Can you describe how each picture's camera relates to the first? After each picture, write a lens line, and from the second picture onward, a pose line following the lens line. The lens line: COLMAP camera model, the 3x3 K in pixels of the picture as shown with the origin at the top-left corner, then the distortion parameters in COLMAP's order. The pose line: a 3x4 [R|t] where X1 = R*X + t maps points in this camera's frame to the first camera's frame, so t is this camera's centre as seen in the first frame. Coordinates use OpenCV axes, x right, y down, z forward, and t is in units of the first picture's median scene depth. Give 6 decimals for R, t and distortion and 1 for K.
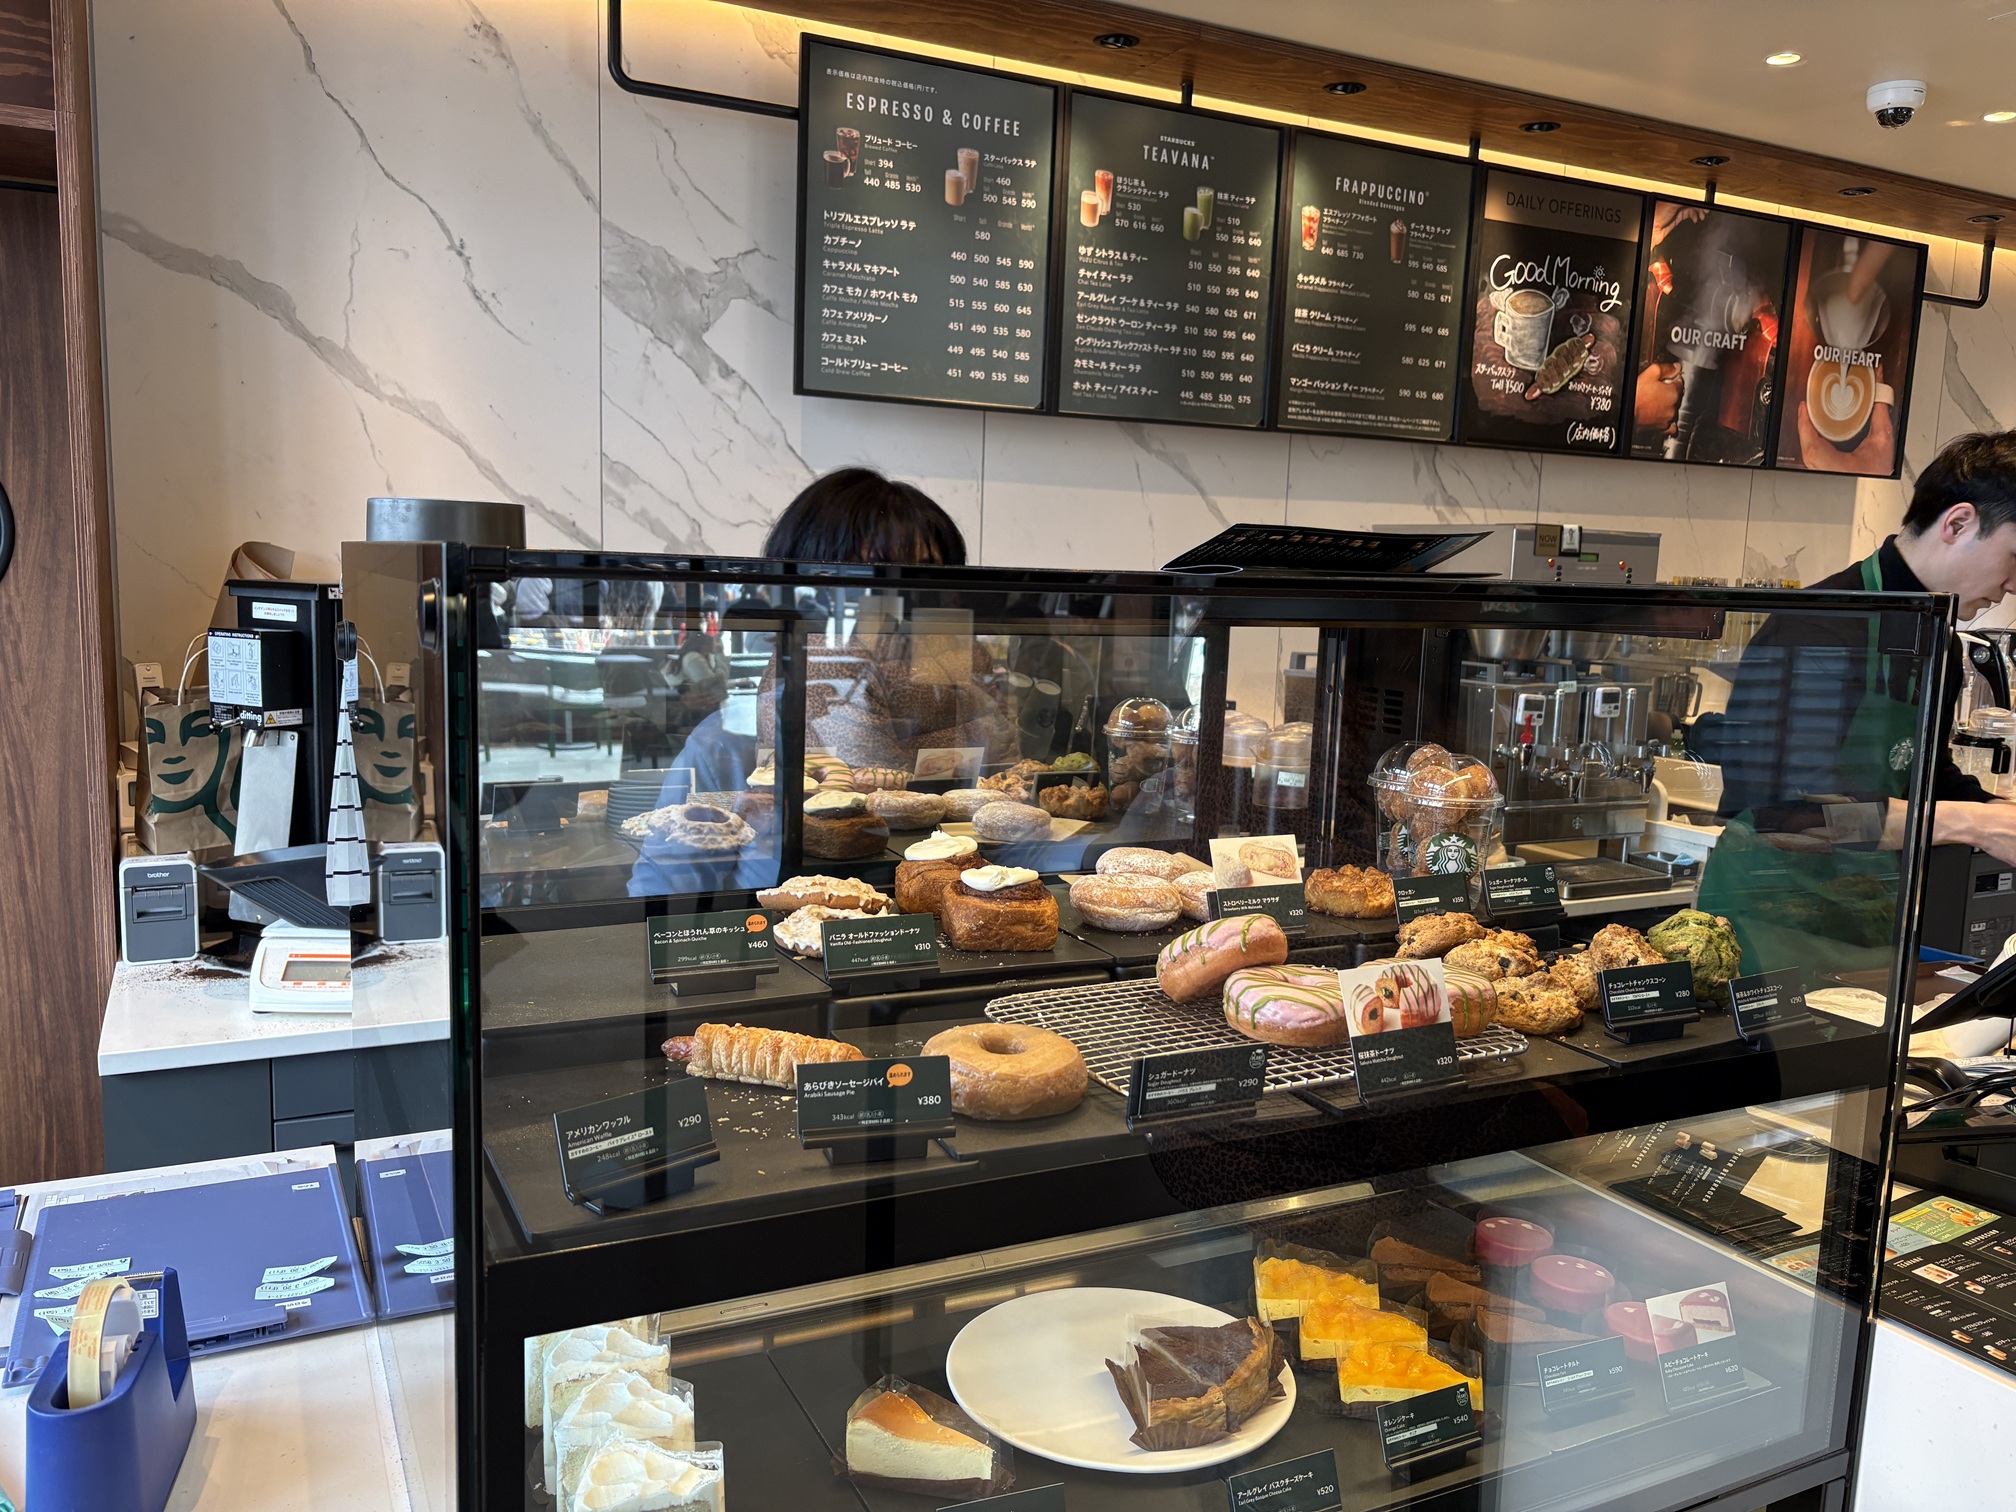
lens RADIAL K [[1542.1, 0, 1004.1], [0, 1542.1, 764.4], [0, 0, 1]] dist [0.072181, -0.090024]
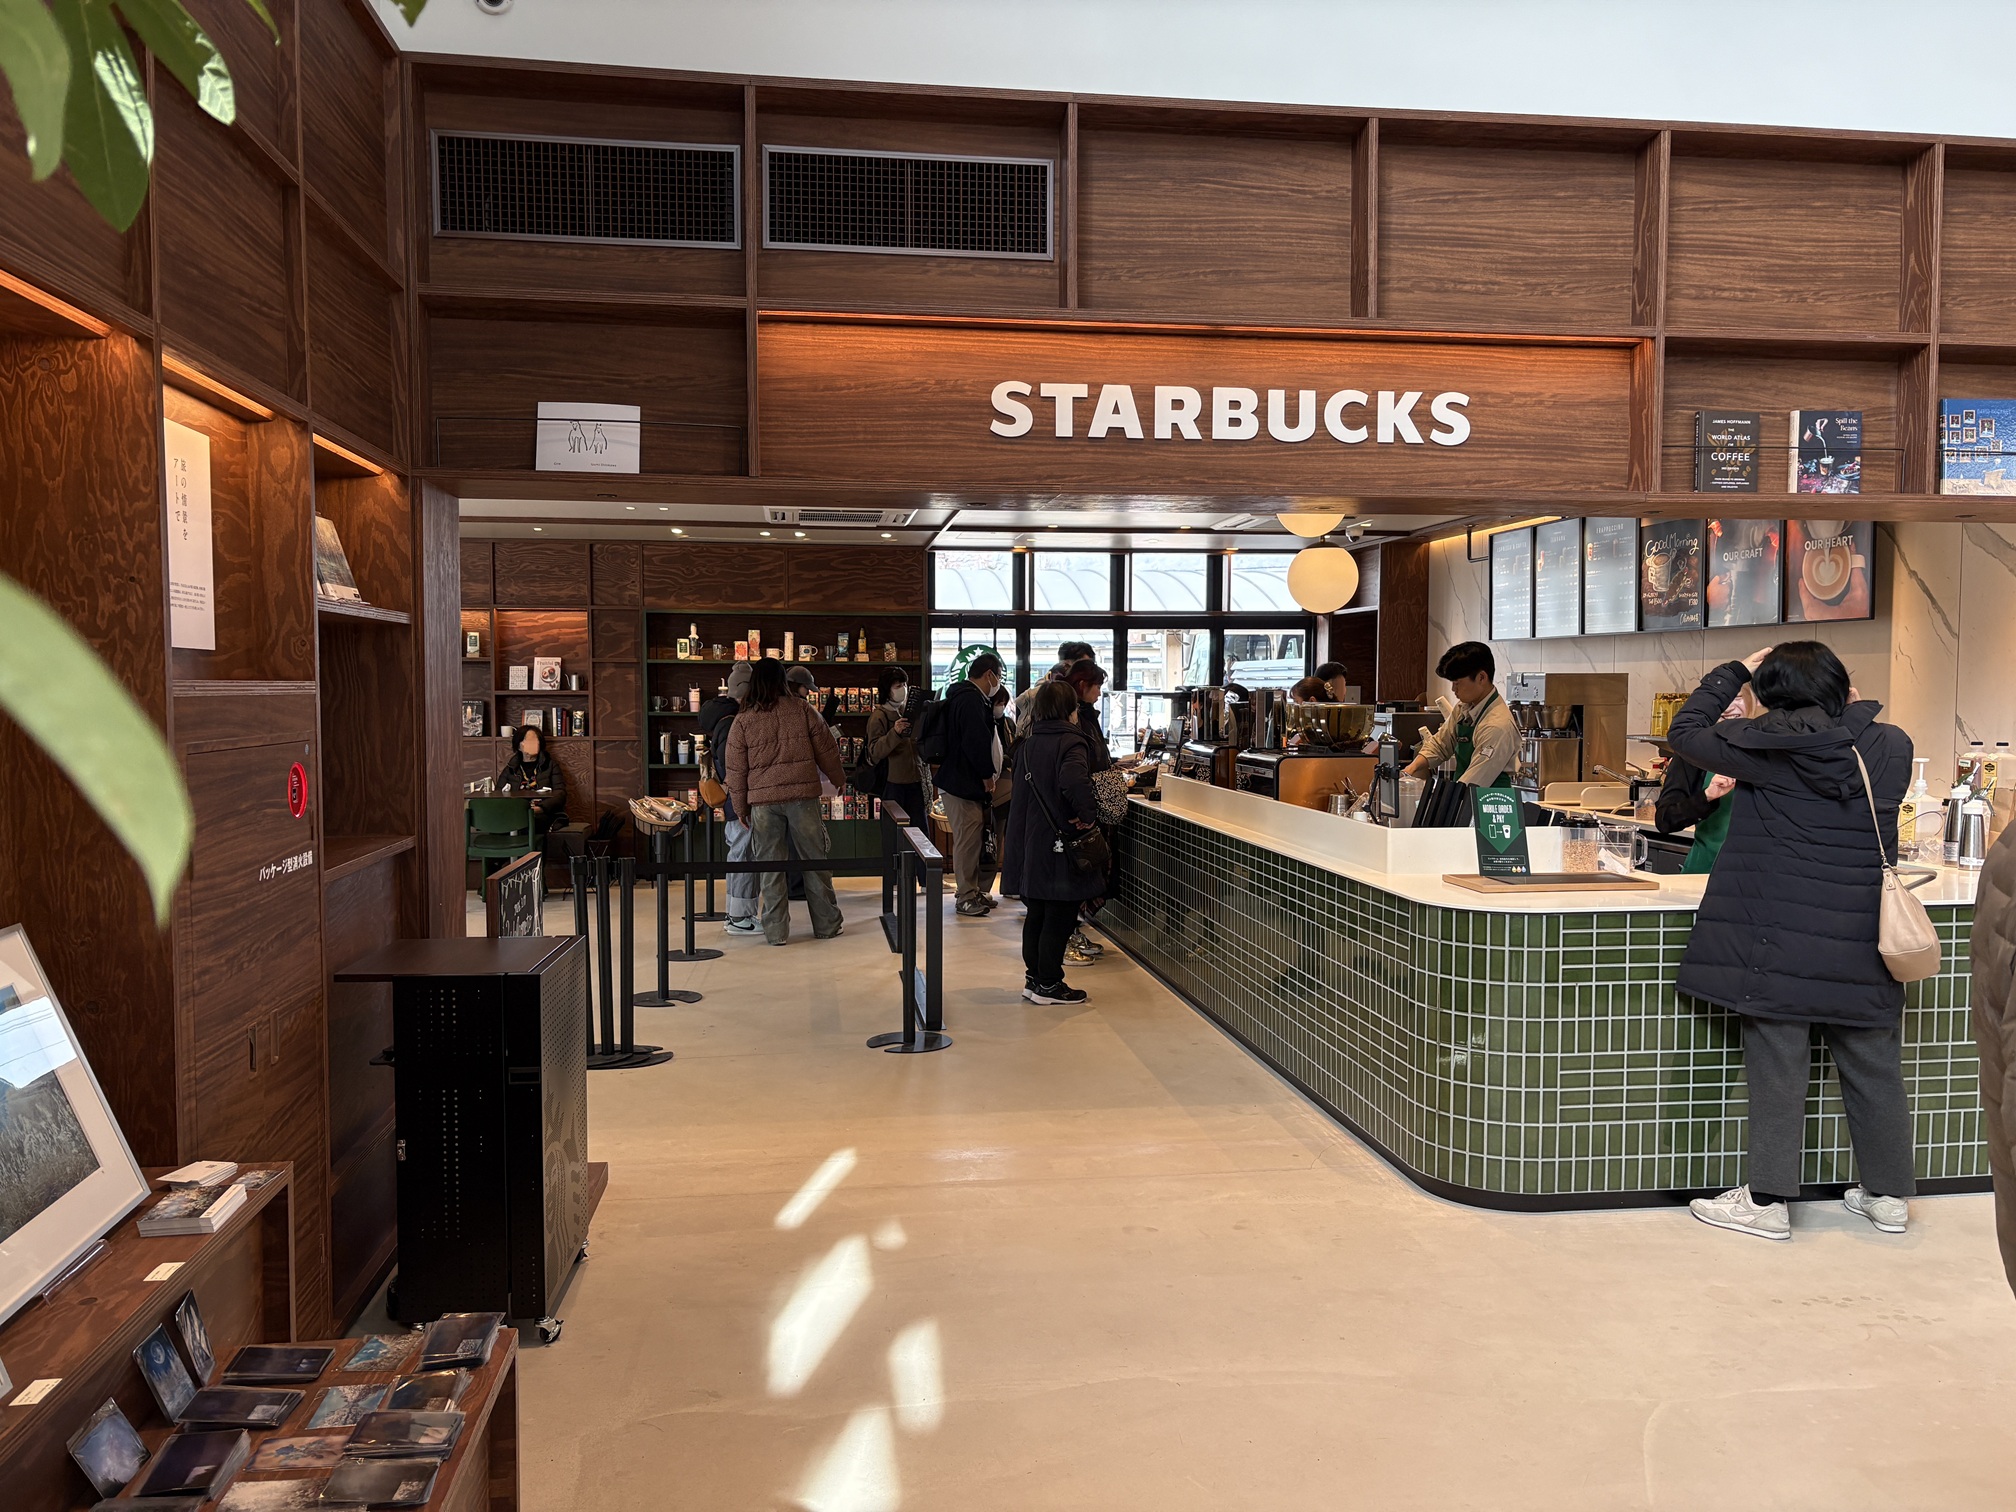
lens RADIAL K [[1542.1, 0, 1004.1], [0, 1542.1, 764.4], [0, 0, 1]] dist [0.072181, -0.090024]
pose [[-0.328094, 0.016699, -0.944497, 3.239460], [-0.136661, 0.988486, 0.064949, -0.064860], [0.934707, 0.150385, -0.322035, 1.153646]]
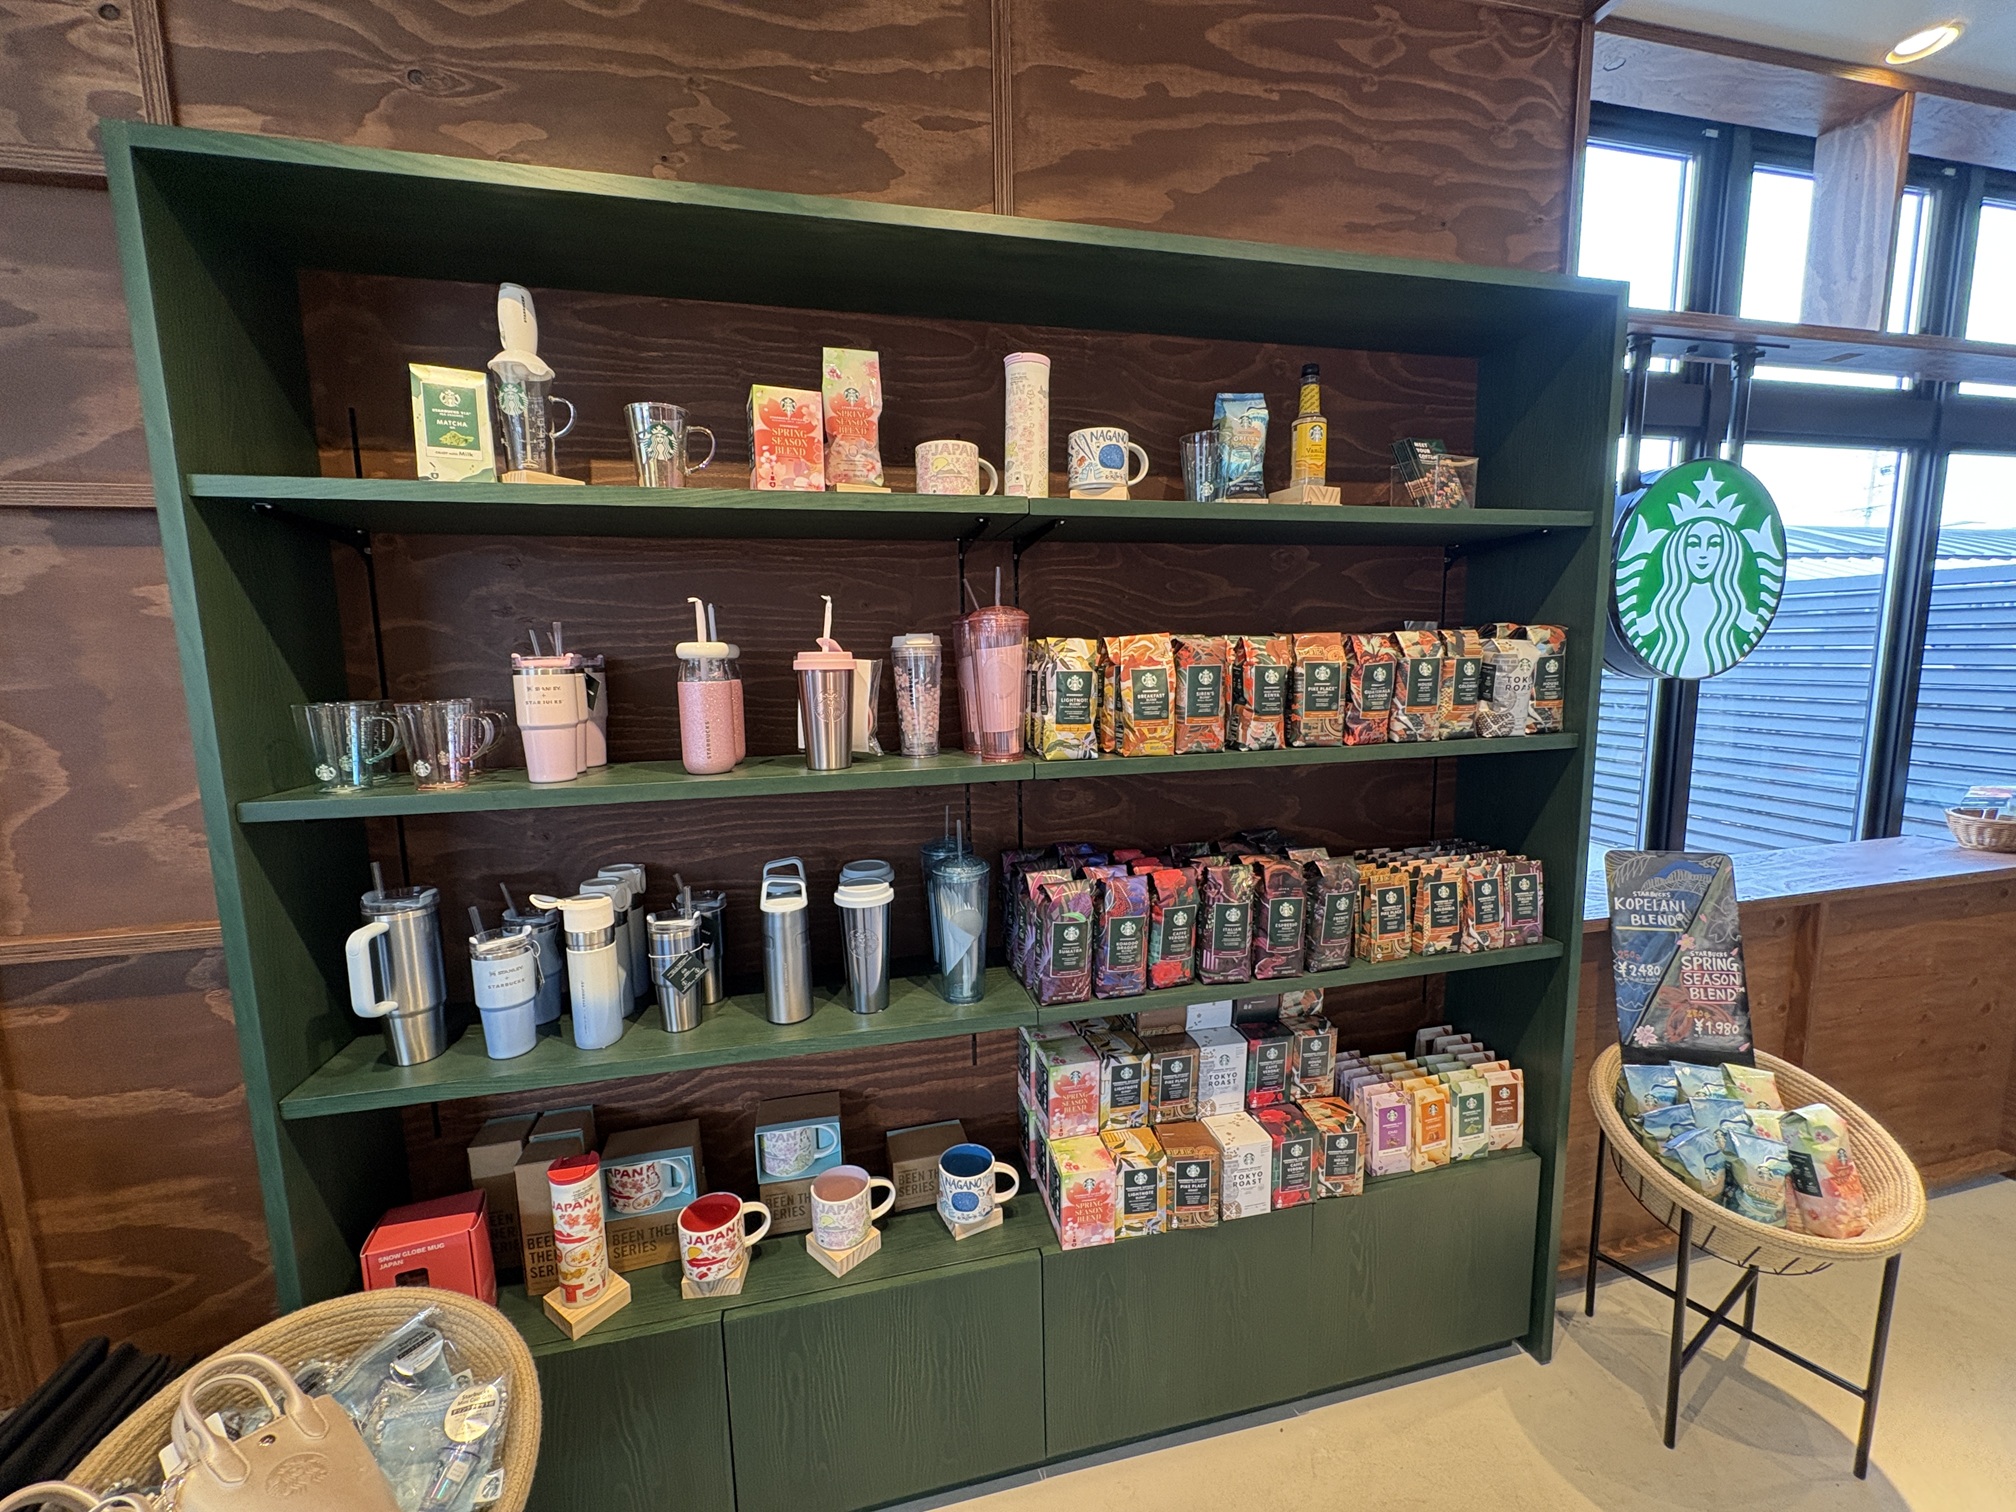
lens RADIAL K [[805.1, 0, 1005.1], [0, 805.1, 756.8], [0, 0, 1]] dist [-0.000035, 0.000348]
pose [[-0.229386, 0.102248, -0.967950, 0.296261], [-0.116914, 0.984372, 0.131689, 0.071653], [0.966288, 0.143374, -0.213847, -0.472163]]
